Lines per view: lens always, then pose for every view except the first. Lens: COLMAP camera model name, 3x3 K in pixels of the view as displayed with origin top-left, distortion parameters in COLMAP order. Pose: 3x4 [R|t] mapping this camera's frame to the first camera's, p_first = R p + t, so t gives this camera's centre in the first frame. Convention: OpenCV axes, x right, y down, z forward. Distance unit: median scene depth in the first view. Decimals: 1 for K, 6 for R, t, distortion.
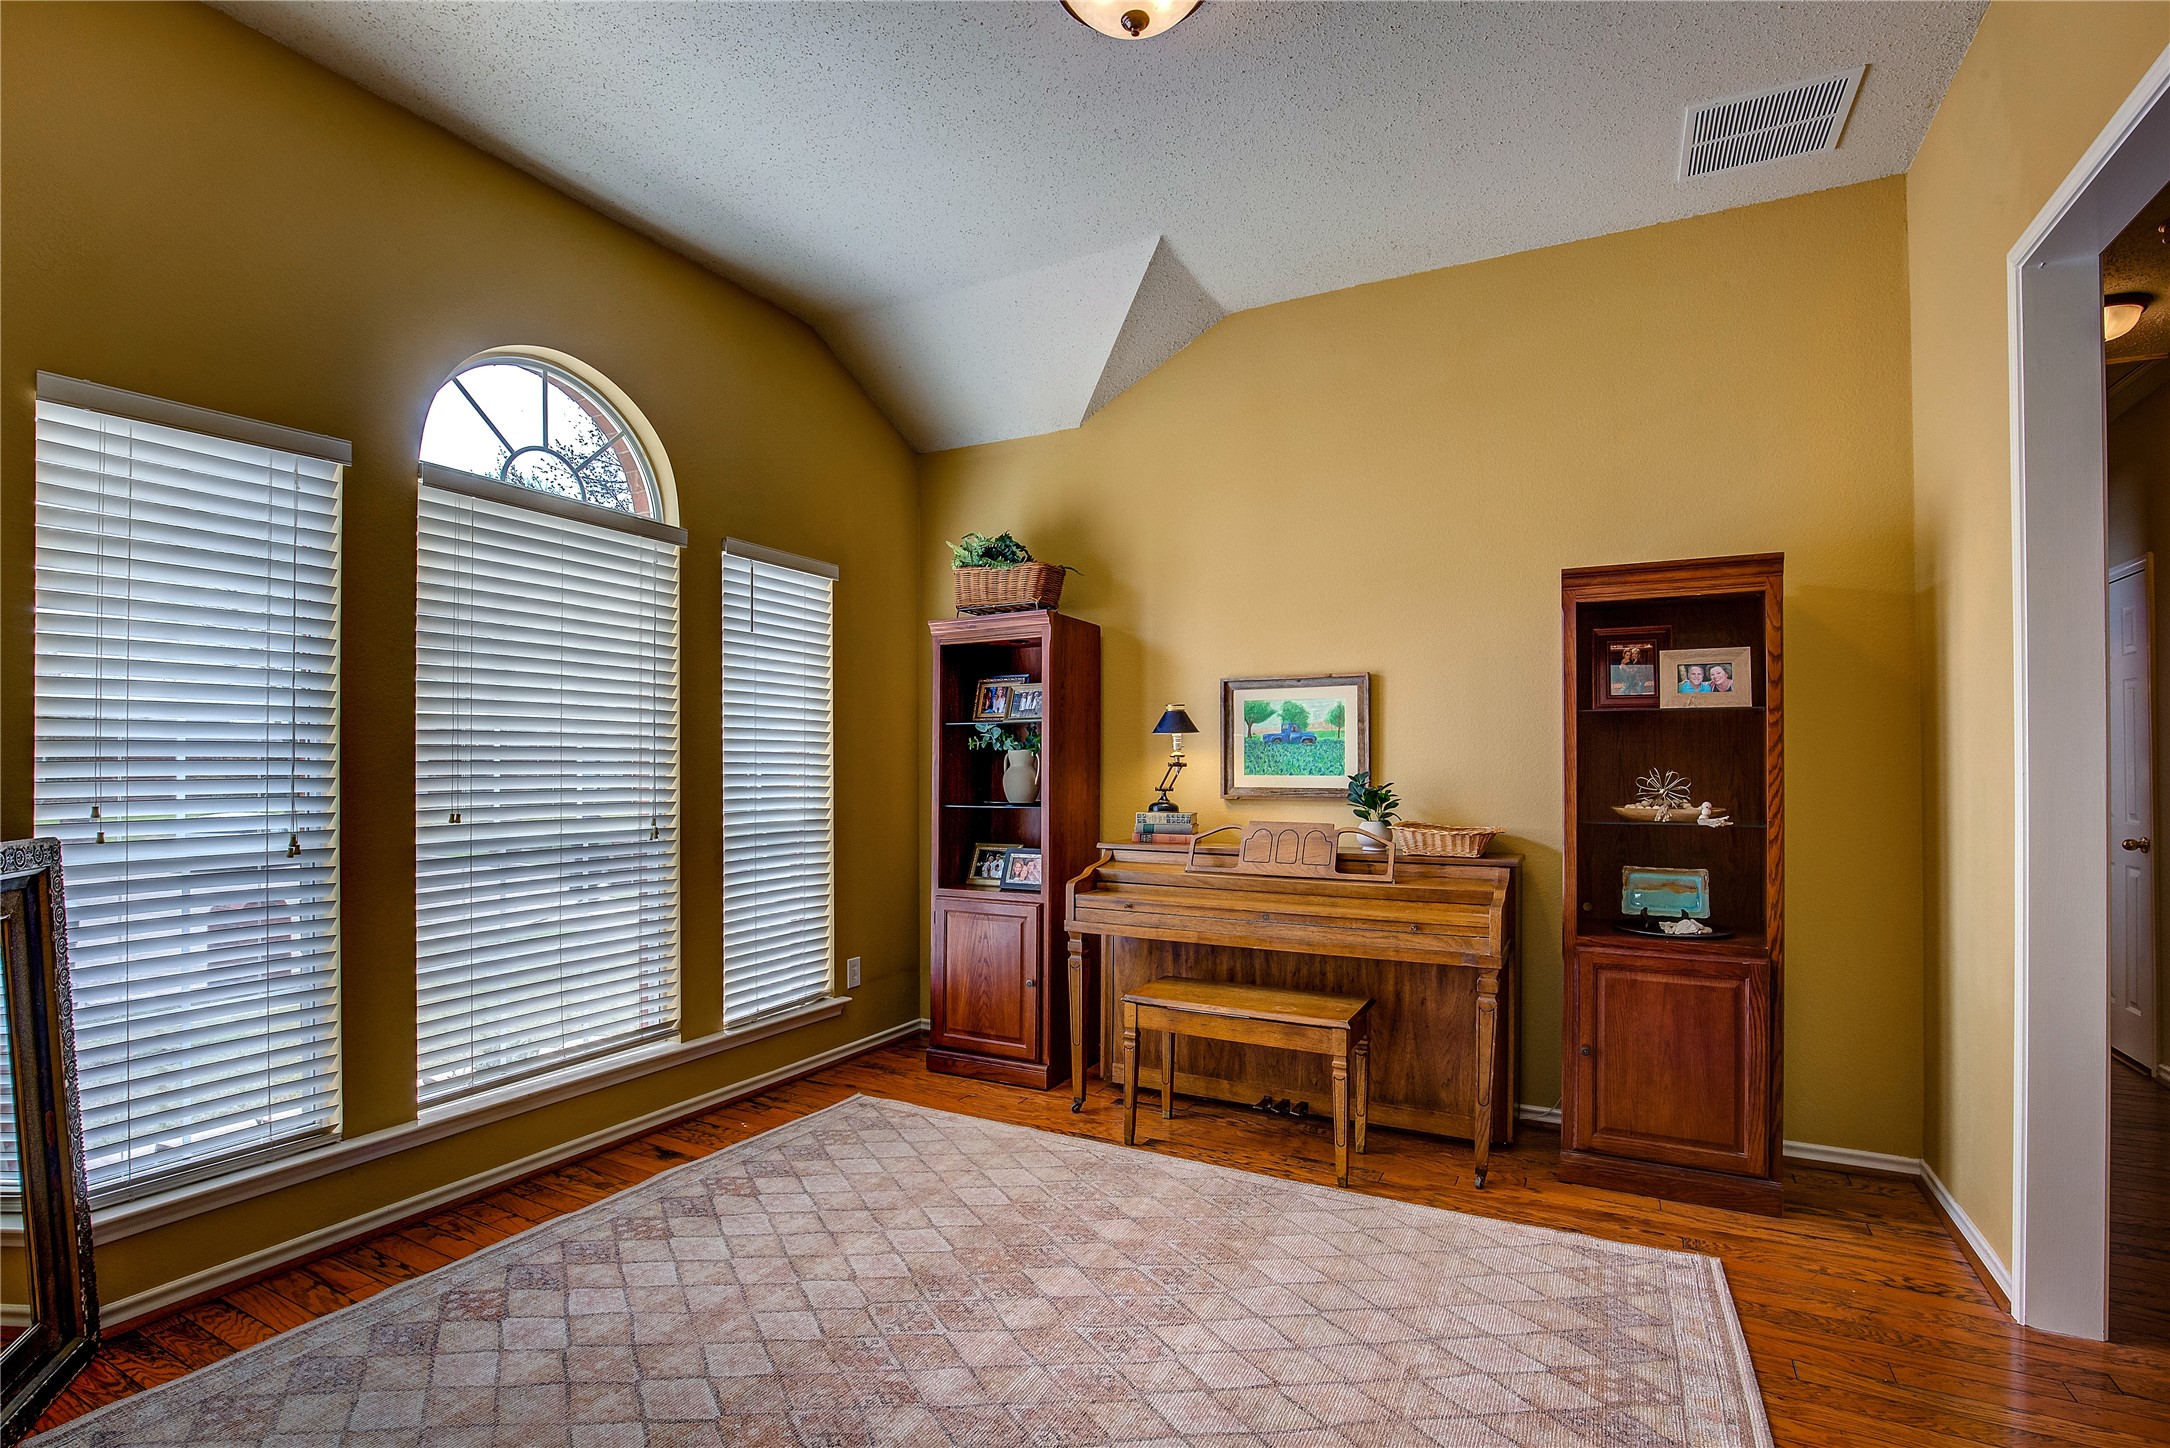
lens RADIAL K [[1002.3, 0, 1093.8], [0, 1002.3, 750.7], [0, 0, 1]] dist [-0.034992, 0.005540]
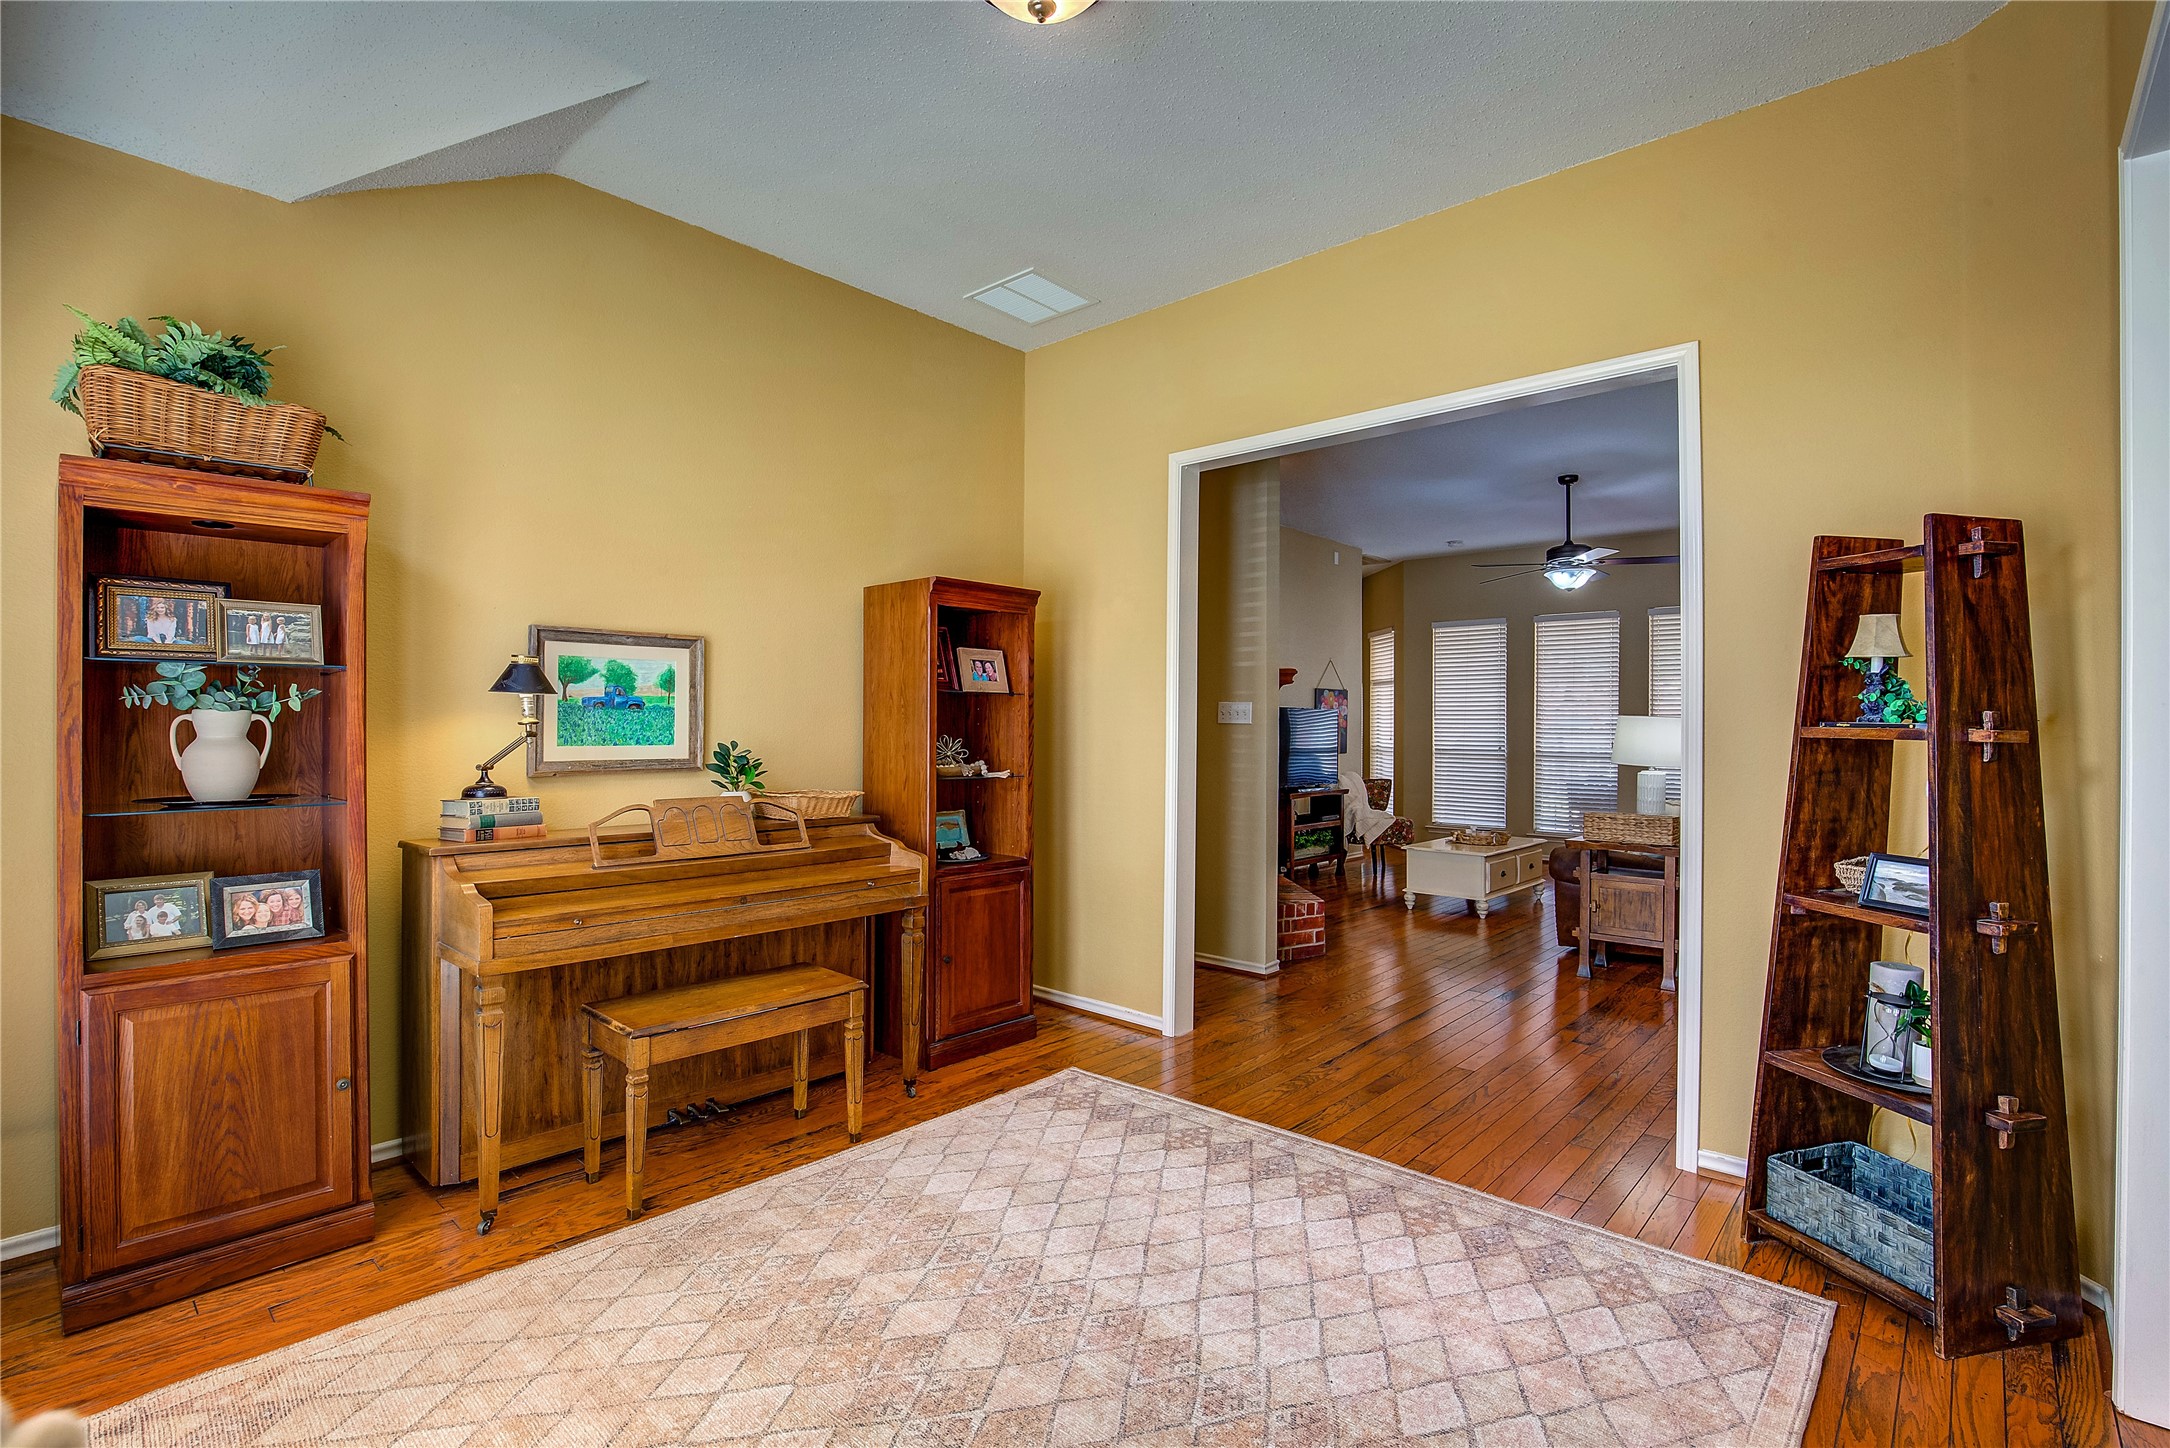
lens RADIAL K [[1016.9, 0, 1025.0], [0, 1016.9, 723.2], [0, 0, 1]] dist [-0.024543, 0.000299]
pose [[0.276019, 0.004084, 0.961144, -0.560644], [-0.015999, 0.999872, 0.000346, -0.000980], [-0.961019, -0.015472, 0.276049, 0.426809]]
